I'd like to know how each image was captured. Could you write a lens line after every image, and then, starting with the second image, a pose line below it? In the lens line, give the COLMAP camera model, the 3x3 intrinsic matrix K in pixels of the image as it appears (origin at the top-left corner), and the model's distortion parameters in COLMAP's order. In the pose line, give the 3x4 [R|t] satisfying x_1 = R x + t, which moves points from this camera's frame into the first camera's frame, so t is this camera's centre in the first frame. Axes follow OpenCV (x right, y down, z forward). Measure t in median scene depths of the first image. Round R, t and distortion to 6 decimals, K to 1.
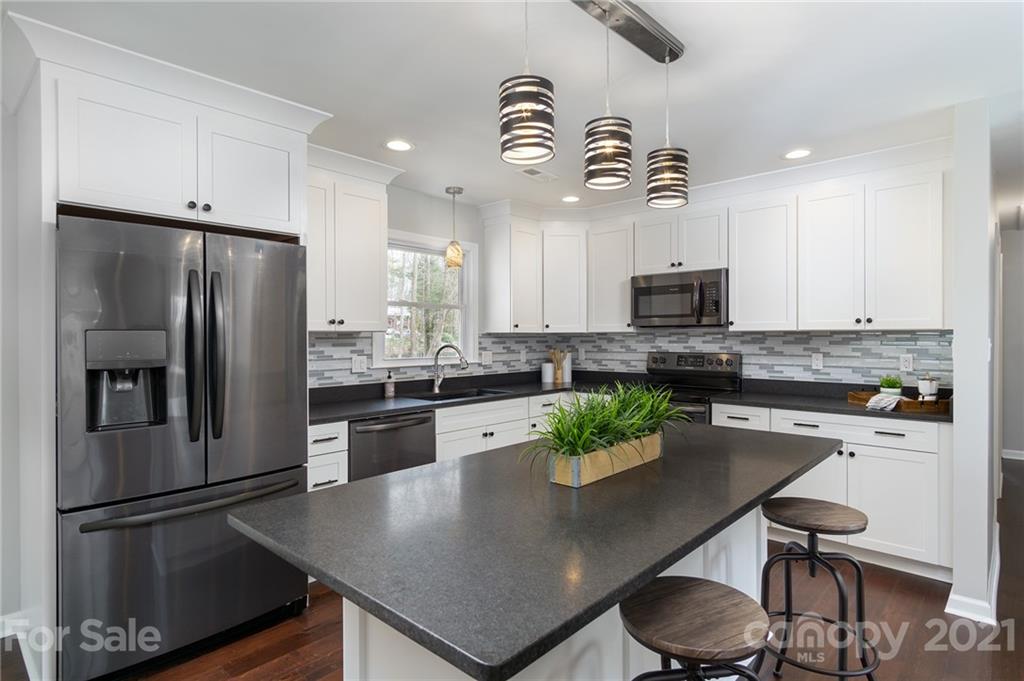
lens RADIAL K [[539.9, 0, 513.0], [0, 539.9, 339.4], [0, 0, 1]] dist [-0.000232, 0.003280]
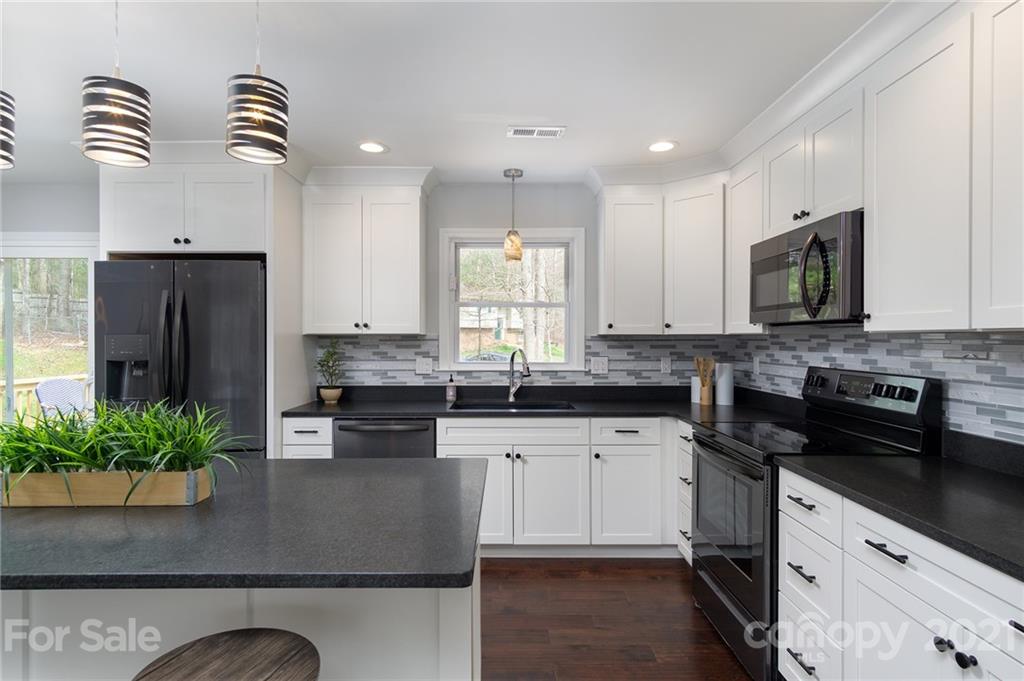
lens RADIAL K [[539.9, 0, 505.1], [0, 539.9, 342.0], [0, 0, 1]] dist [-0.000232, 0.003280]
pose [[0.667203, 0.009293, -0.744818, 0.523567], [-0.006647, 0.999957, 0.006521, -0.006324], [0.744846, 0.000600, 0.667236, 0.393640]]
